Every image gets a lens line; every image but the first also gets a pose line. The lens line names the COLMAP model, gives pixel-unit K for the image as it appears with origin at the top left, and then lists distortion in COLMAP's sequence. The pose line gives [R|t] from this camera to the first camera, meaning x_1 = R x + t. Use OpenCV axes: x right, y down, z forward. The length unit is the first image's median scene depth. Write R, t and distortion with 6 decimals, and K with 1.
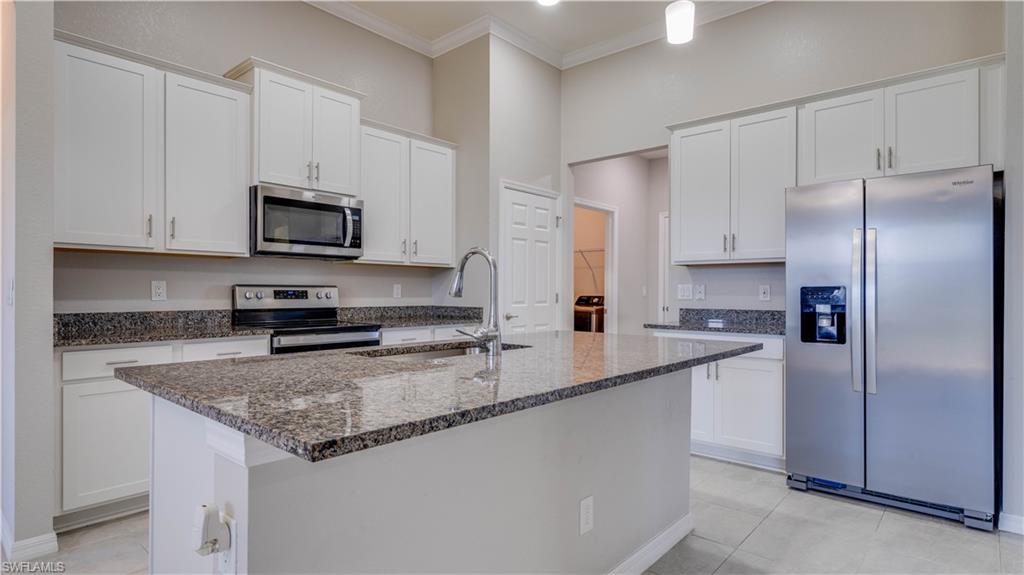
lens RADIAL K [[531.3, 0, 513.1], [0, 531.3, 290.6], [0, 0, 1]] dist [0.003672, 0.000727]
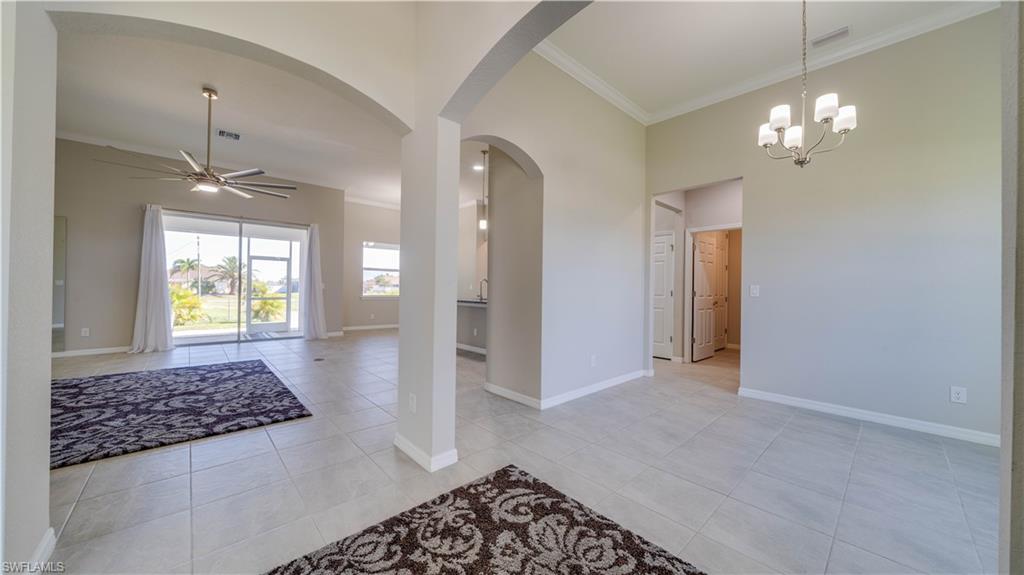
lens RADIAL K [[355.3, 0, 510.3], [0, 355.3, 281.3], [0, 0, 1]] dist [-0.002545, -0.000818]
pose [[-0.110635, -0.028741, -0.993445, 1.793908], [-0.013400, 0.999534, -0.027424, 0.019015], [0.993771, 0.010278, -0.110968, 0.891026]]
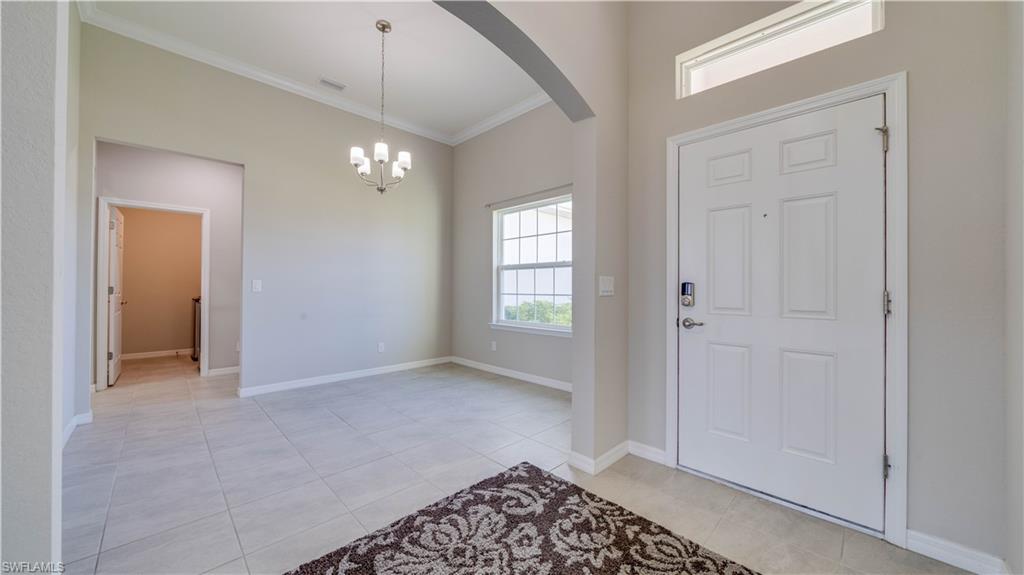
lens RADIAL K [[355.3, 0, 510.9], [0, 355.3, 284.4], [0, 0, 1]] dist [-0.002545, -0.000818]
pose [[0.996810, -0.002426, -0.079772, 1.495328], [0.001940, 0.999979, -0.006177, 0.010907], [0.079785, 0.006003, 0.996794, 0.521018]]
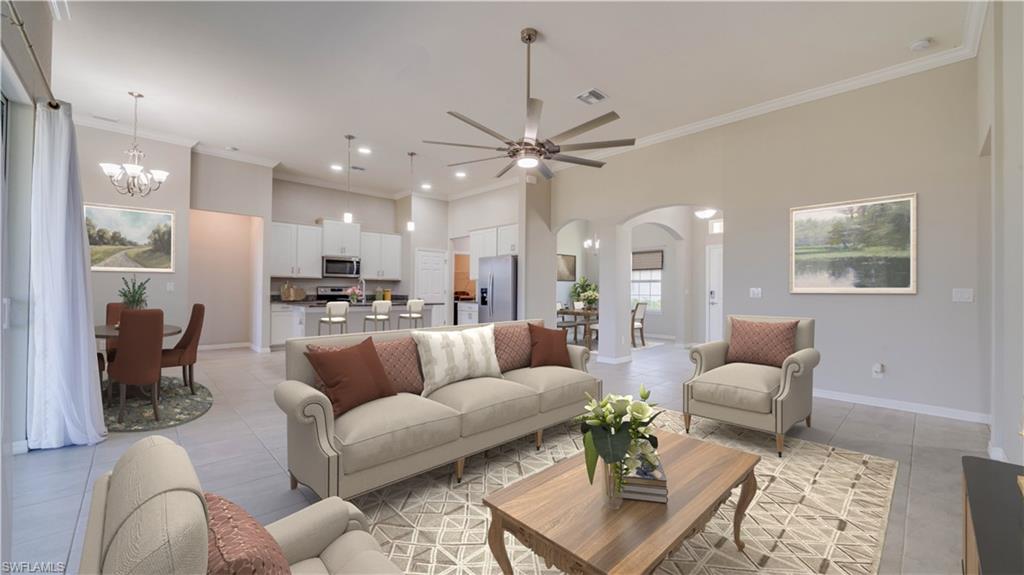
lens RADIAL K [[400.4, 0, 512.0], [0, 400.4, 284.8], [0, 0, 1]] dist [-0.003798, -0.000116]
pose [[0.996334, 0.002198, -0.085523, 0.802655], [-0.003318, 0.999911, -0.012959, 0.003410], [0.085487, 0.013196, 0.996252, -1.224860]]
